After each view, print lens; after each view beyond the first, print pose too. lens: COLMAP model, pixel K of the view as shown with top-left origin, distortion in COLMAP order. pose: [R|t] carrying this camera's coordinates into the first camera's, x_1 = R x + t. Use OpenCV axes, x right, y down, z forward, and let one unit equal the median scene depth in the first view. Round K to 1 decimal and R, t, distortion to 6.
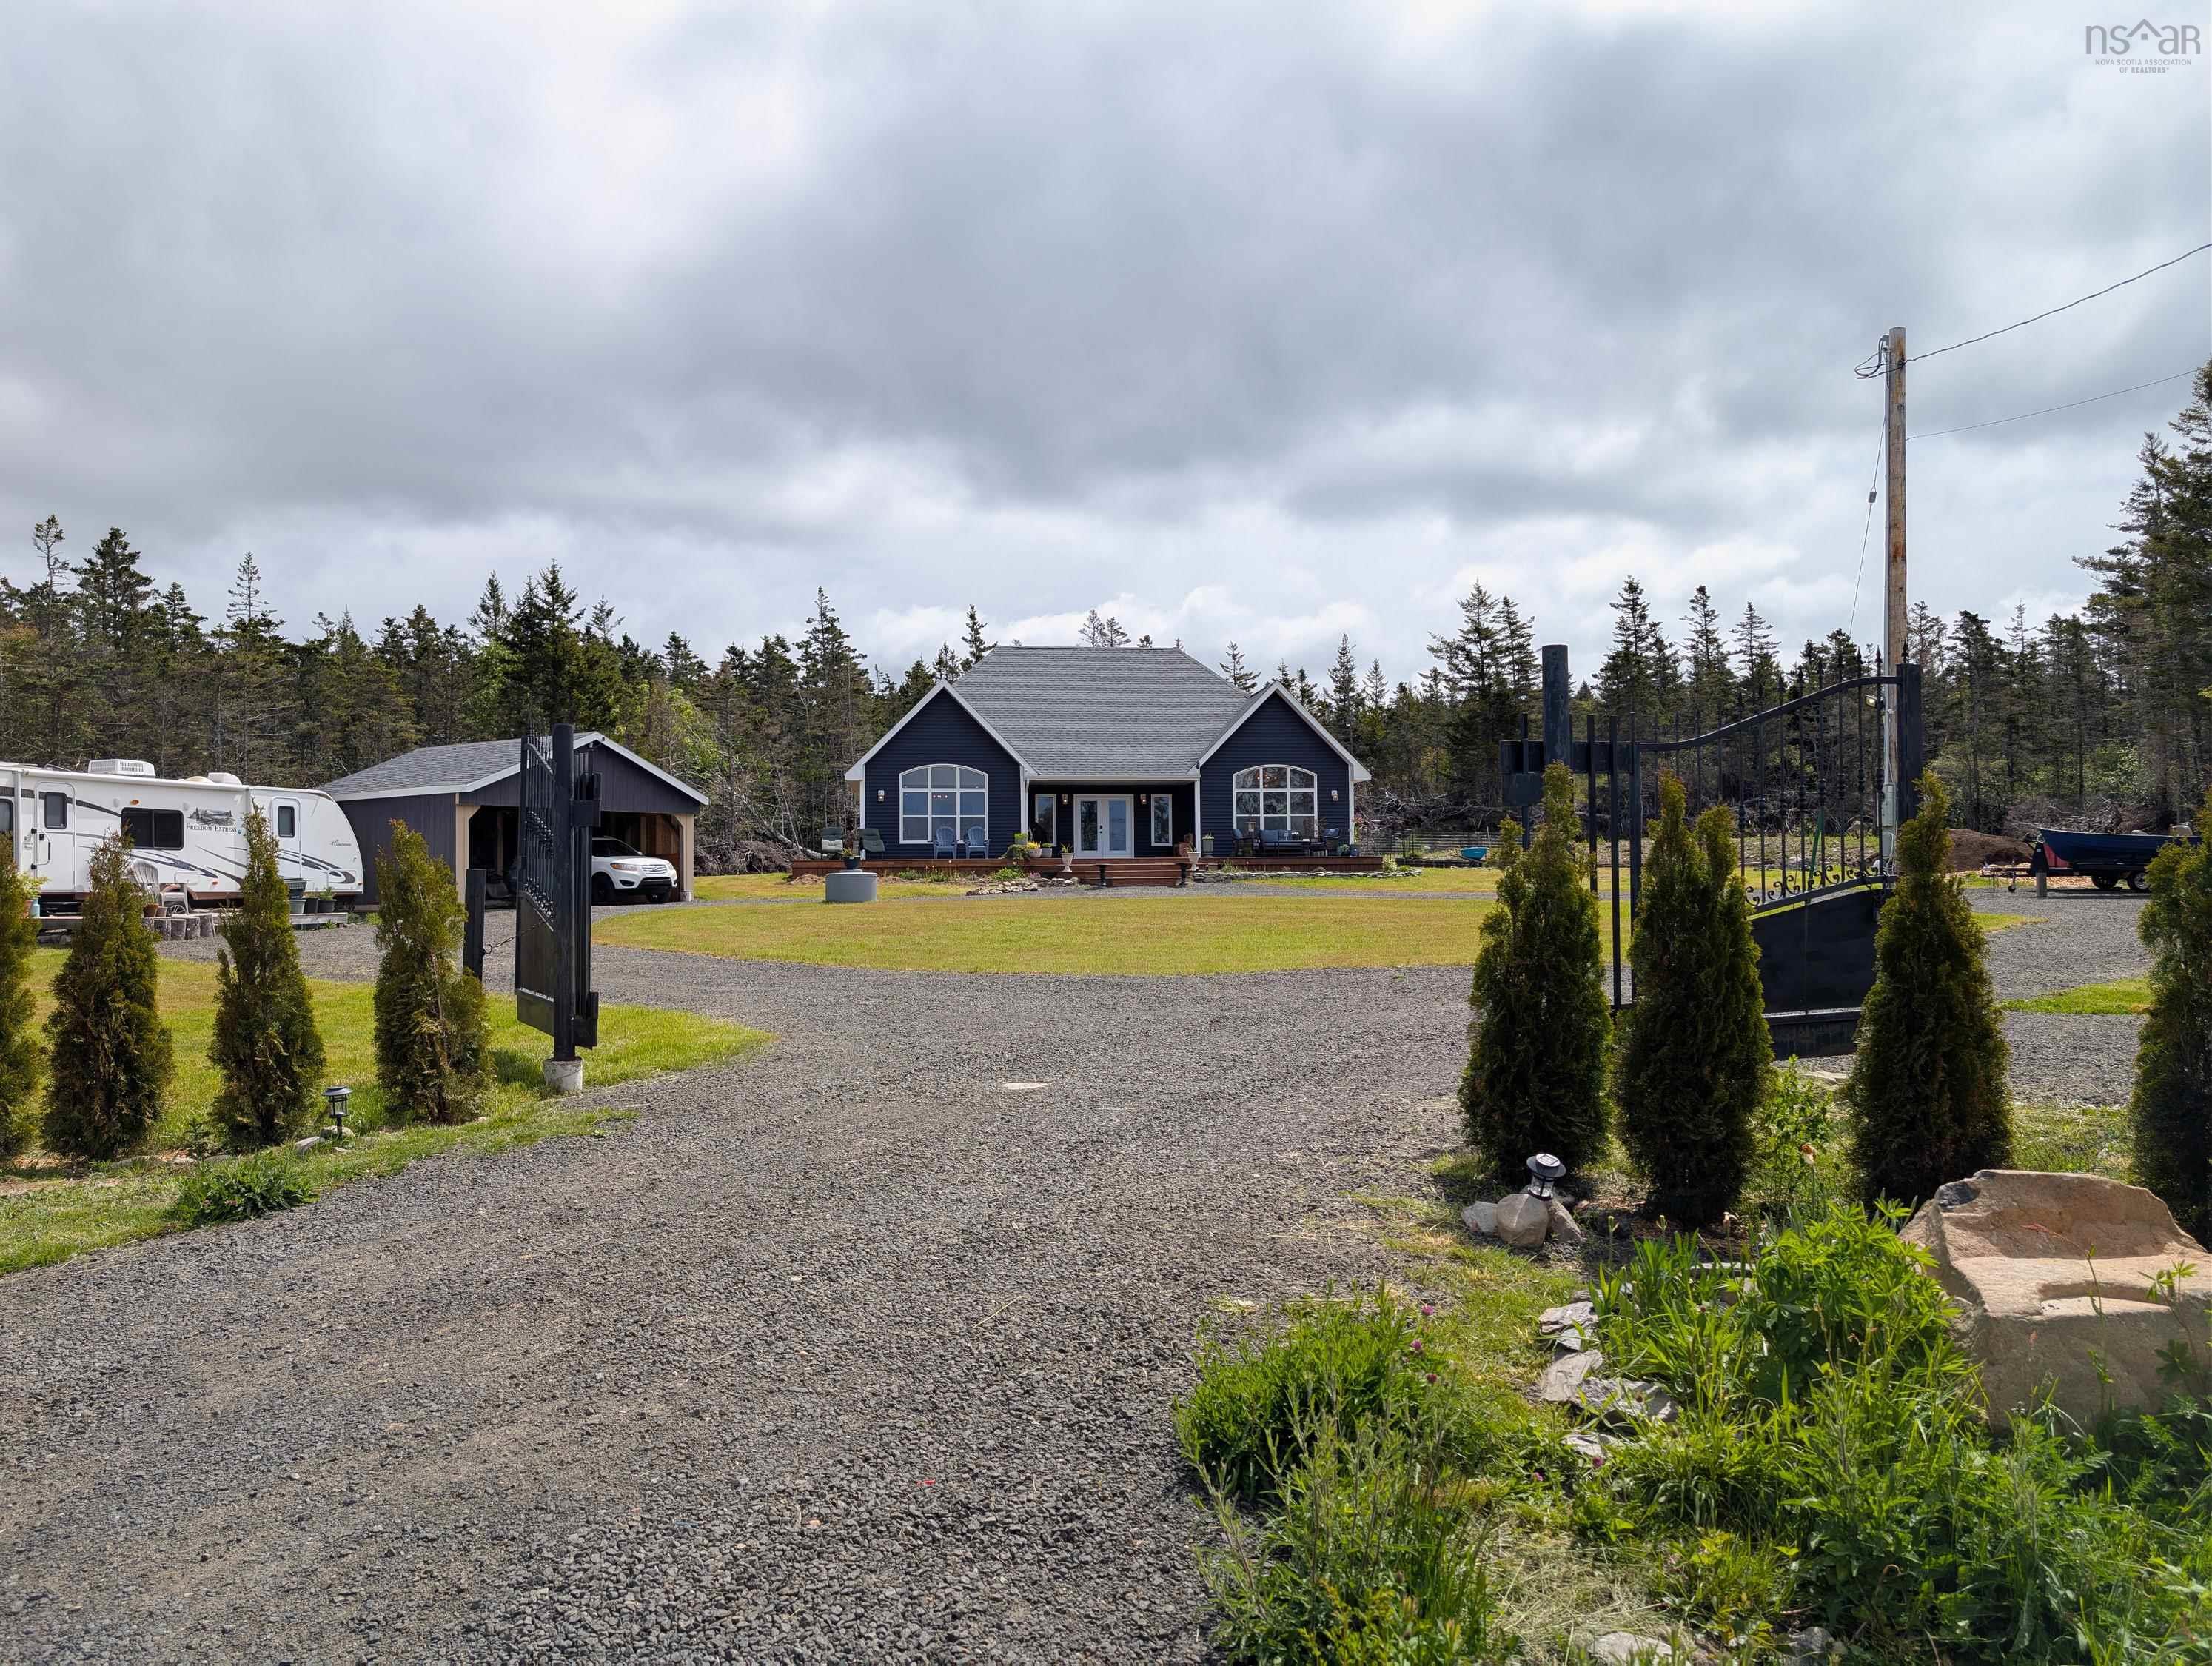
lens RADIAL K [[1606.8, 0, 1100.7], [0, 1606.8, 837.5], [0, 0, 1]] dist [0.007294, -0.004069]
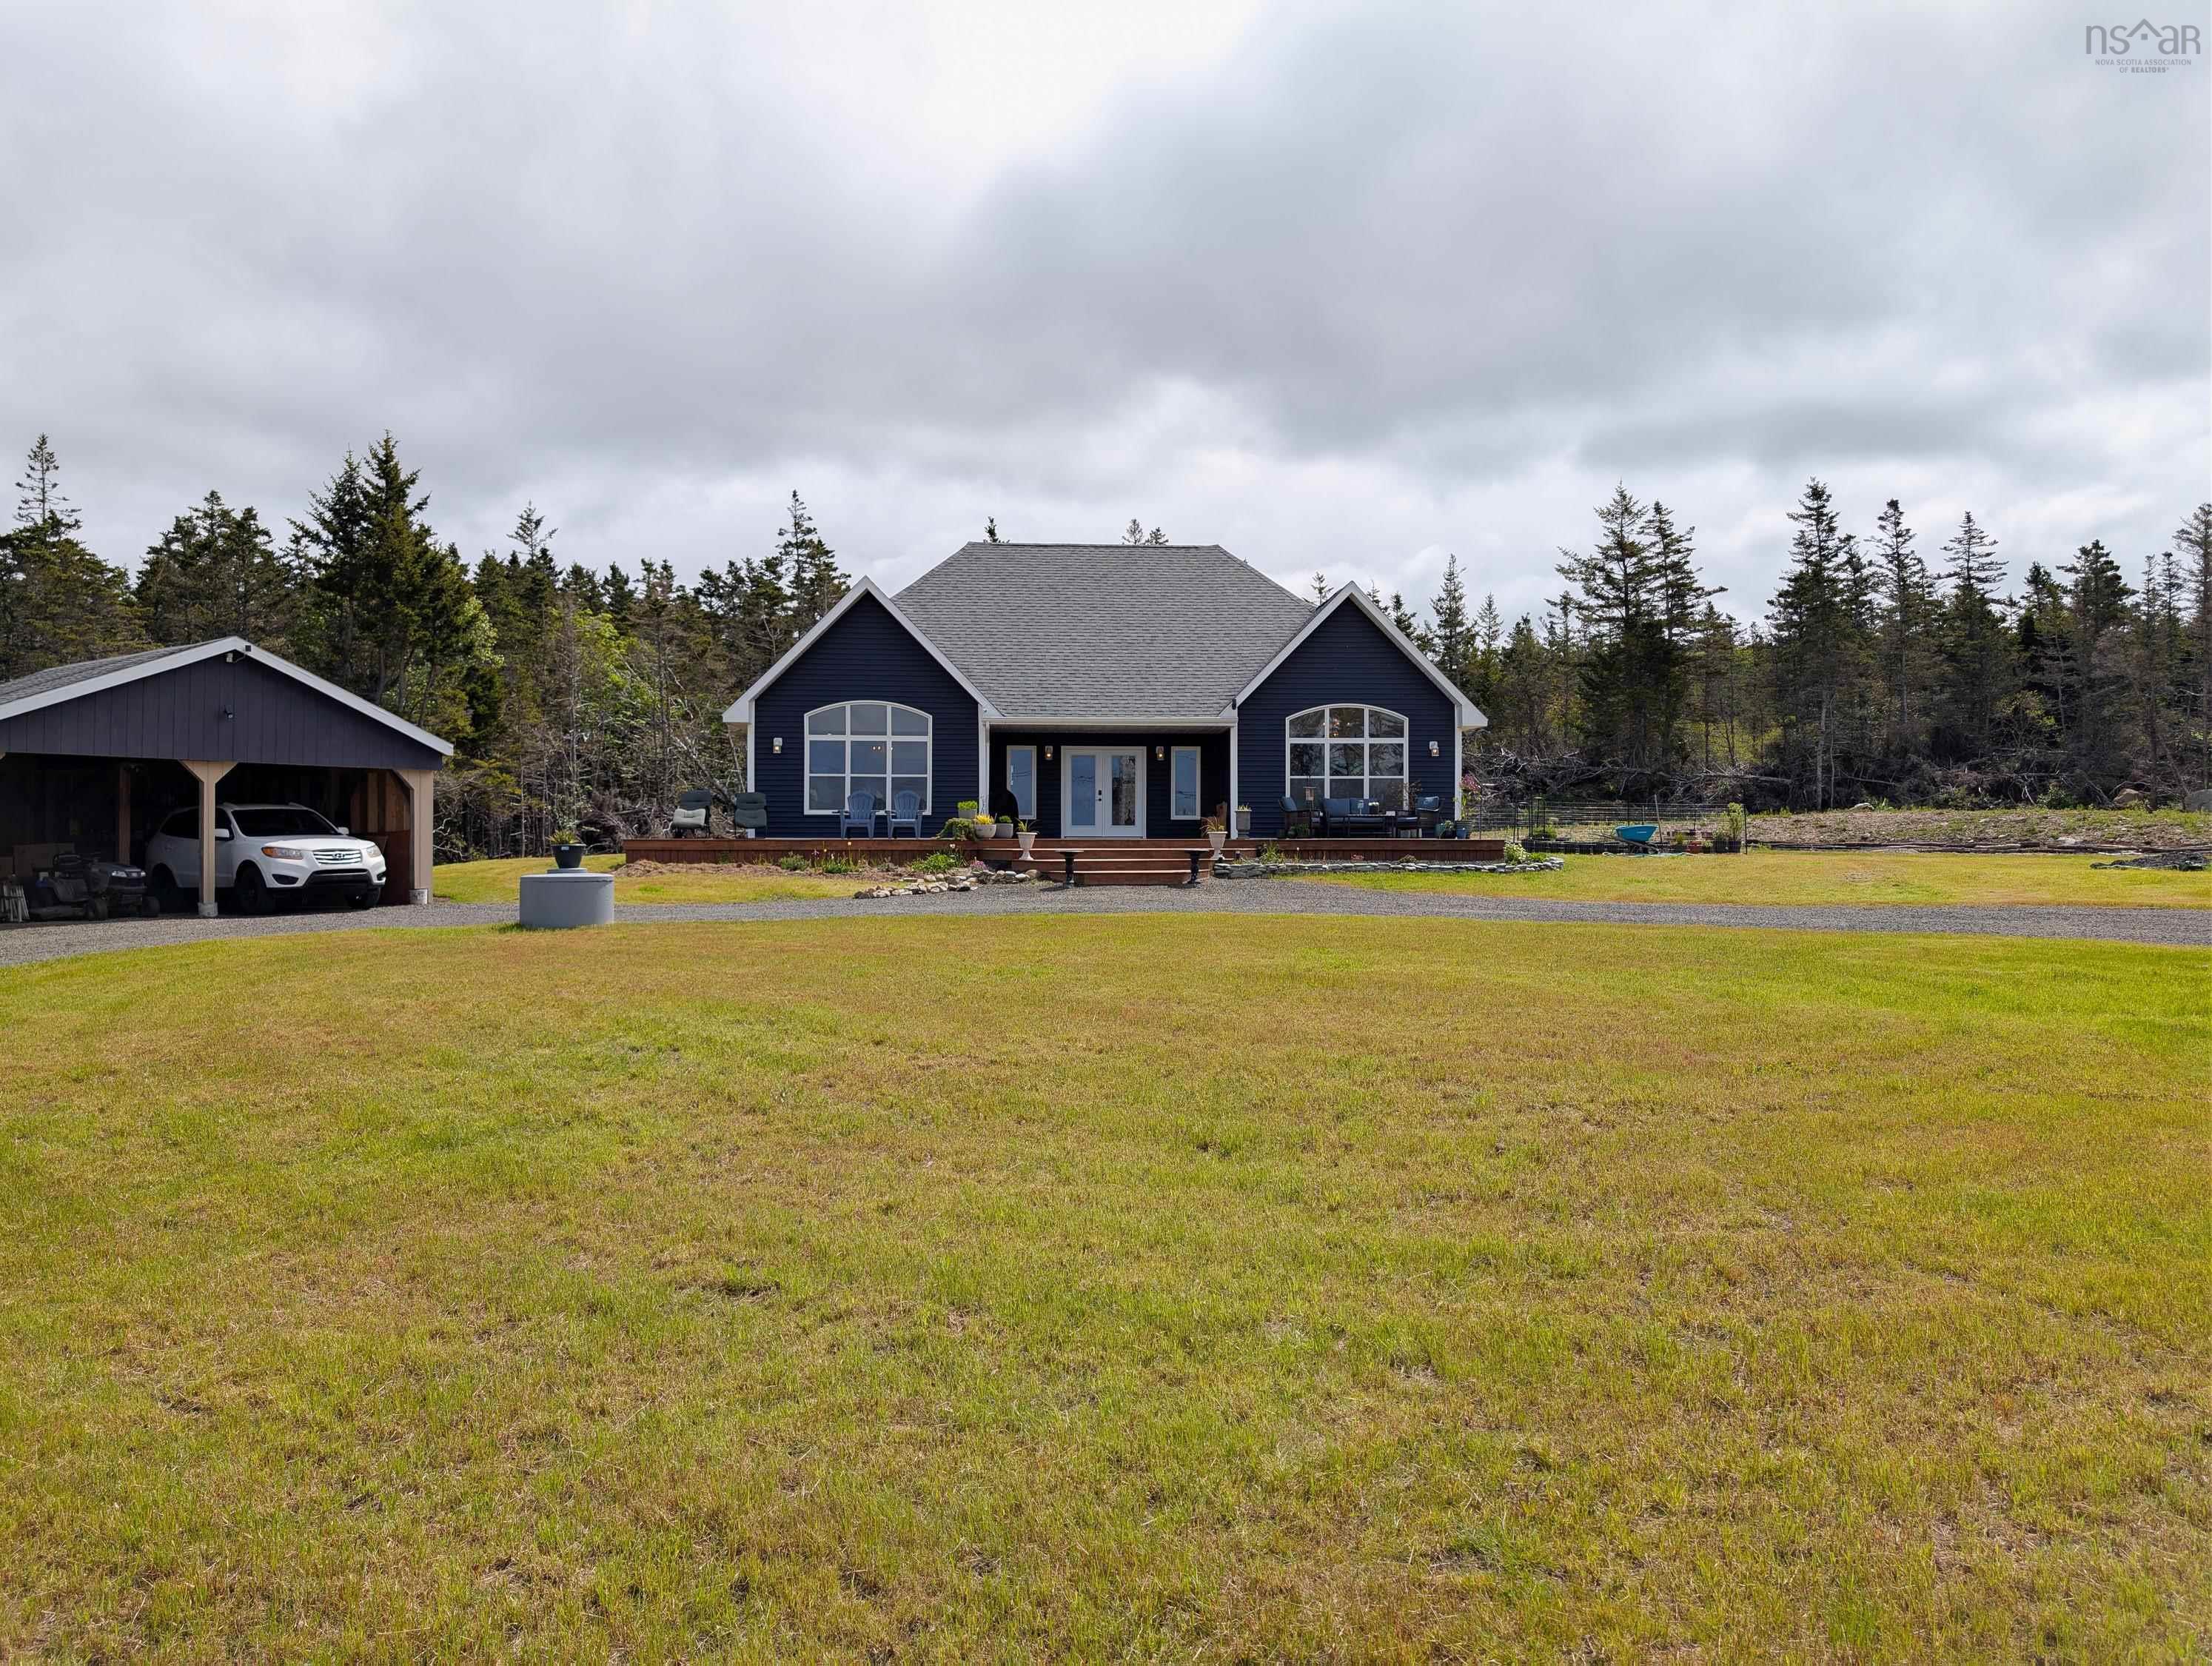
lens RADIAL K [[1606.8, 0, 1111.7], [0, 1606.8, 824.4], [0, 0, 1]] dist [0.007294, -0.004069]
pose [[0.998346, 0.007500, -0.057008, 0.045774], [-0.006553, 0.999838, 0.016785, -0.004203], [0.057124, -0.016384, 0.998233, 0.293043]]
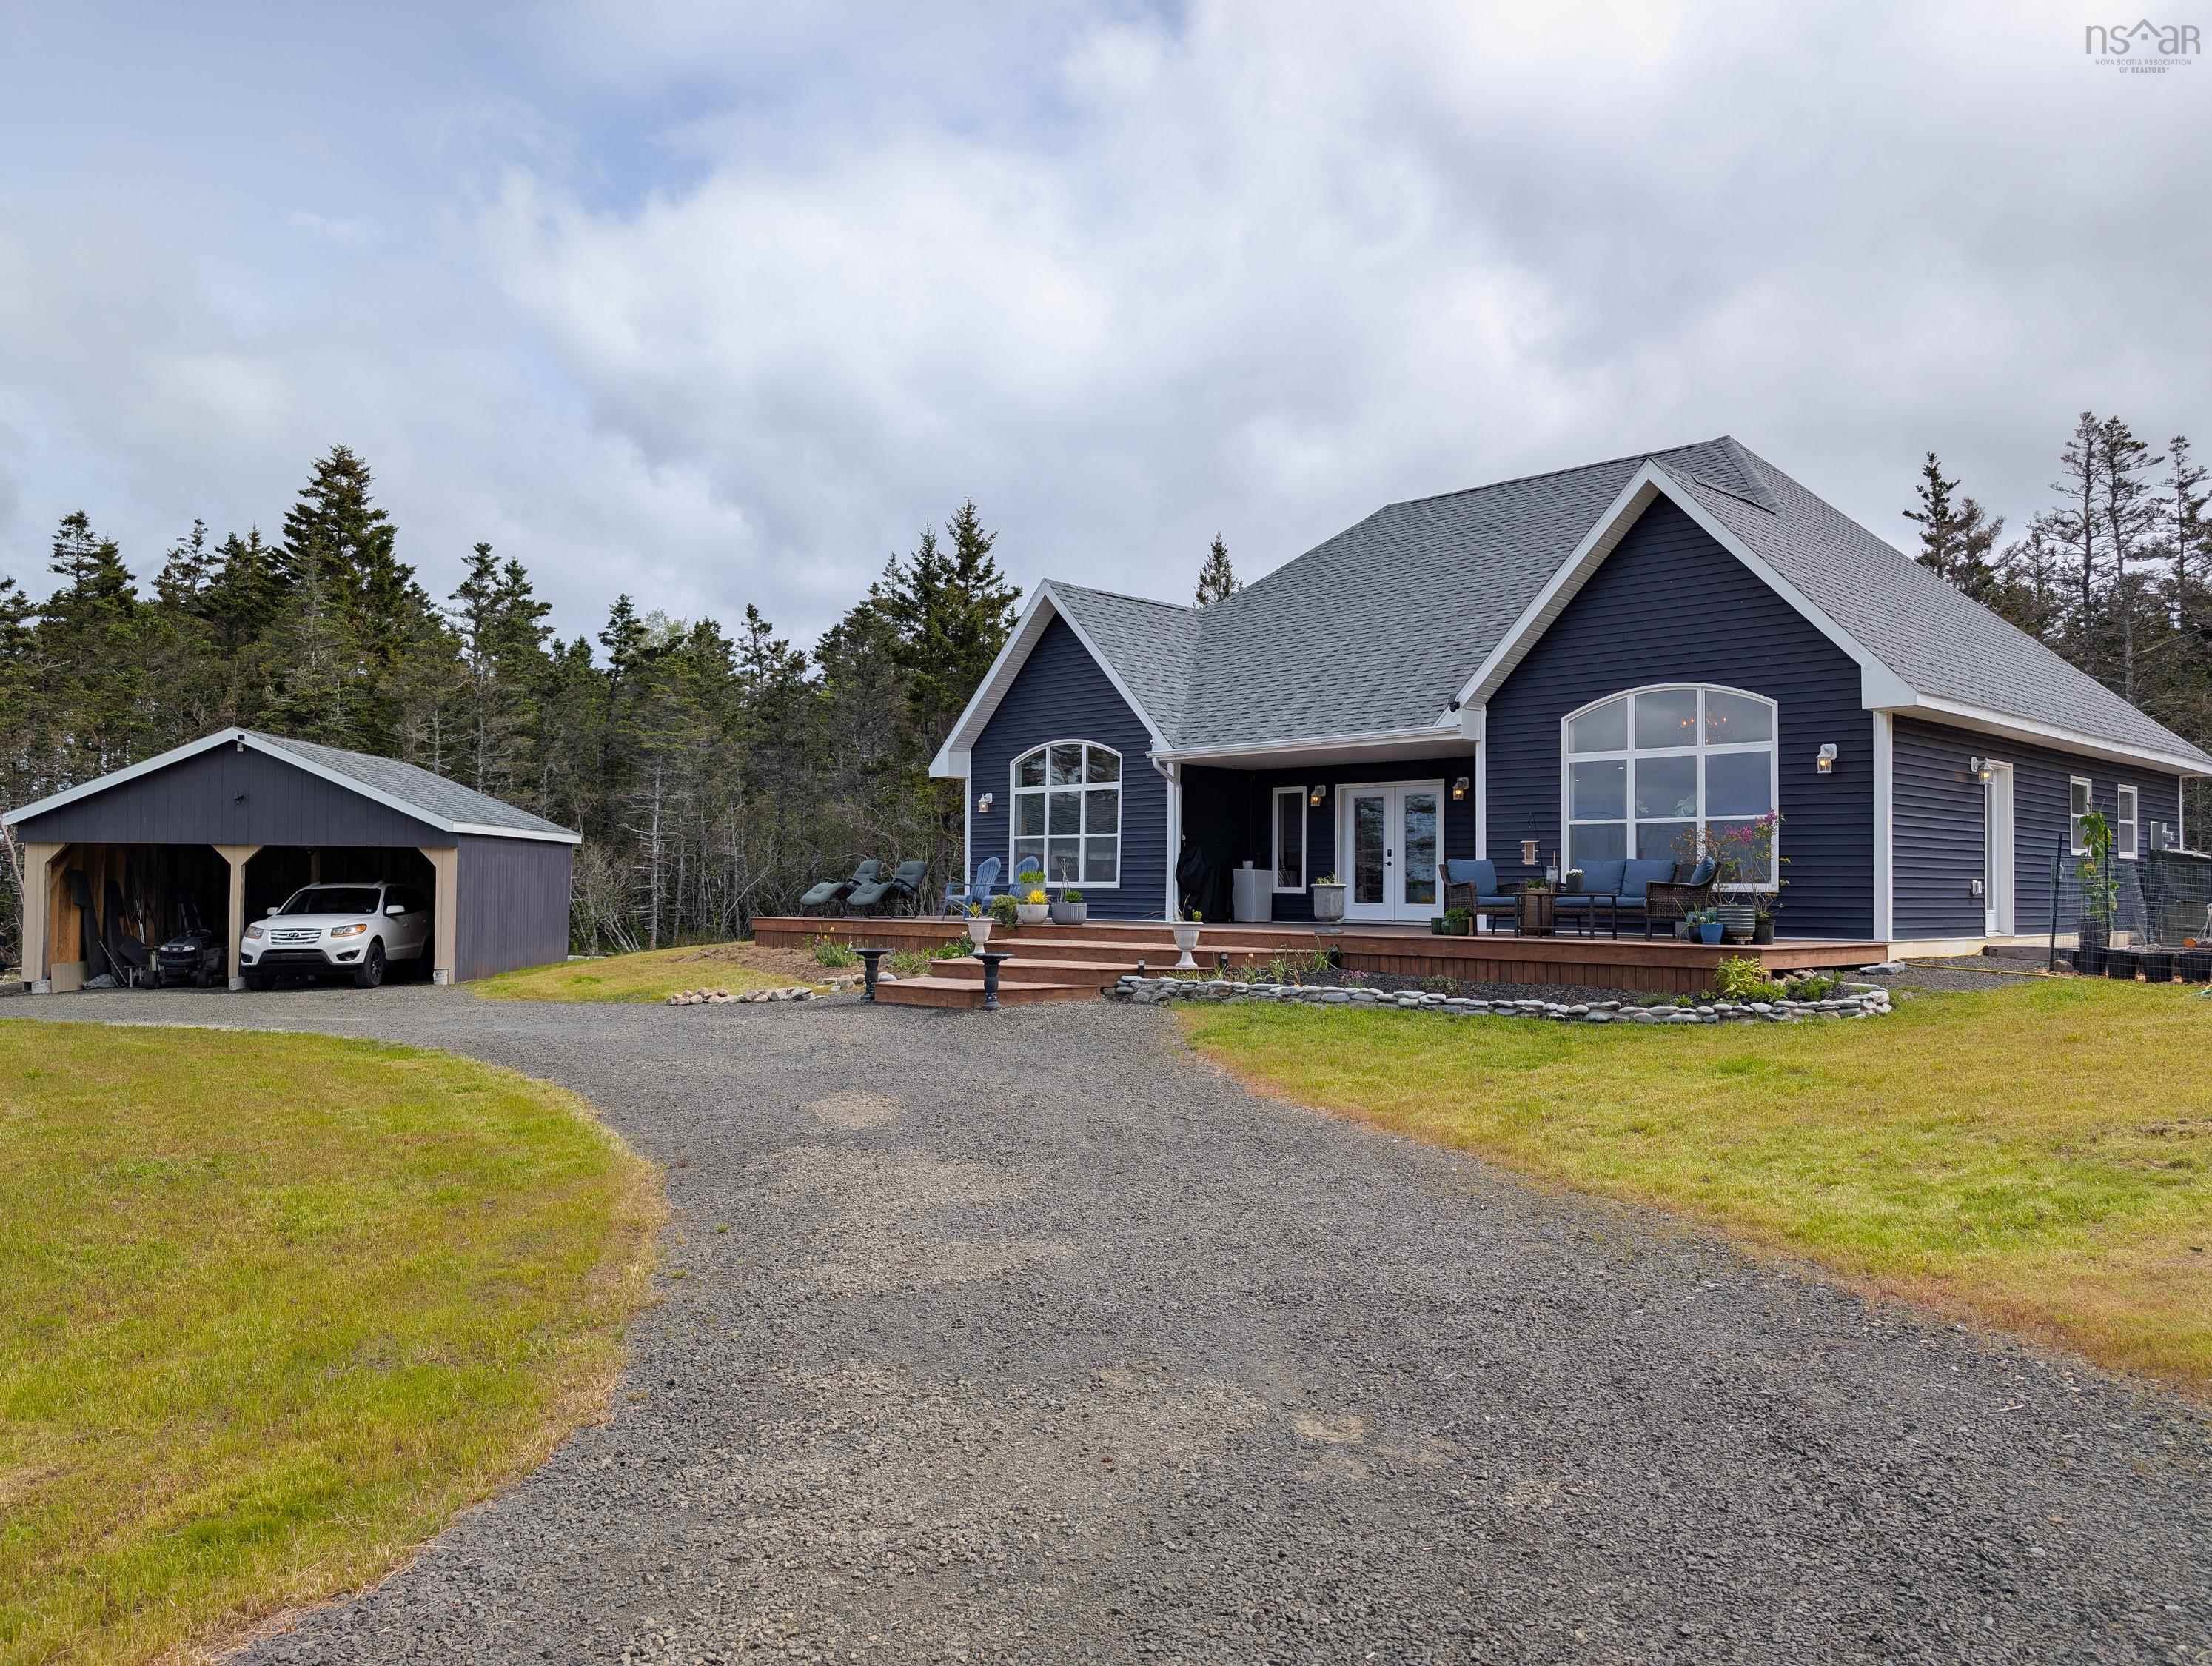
lens RADIAL K [[1606.8, 0, 1092.0], [0, 1606.8, 836.0], [0, 0, 1]] dist [0.007294, -0.004069]
pose [[0.600862, -0.015455, -0.799203, 0.316882], [0.011260, 0.999878, -0.010870, -0.007184], [0.799273, -0.002468, 0.600963, 0.656065]]
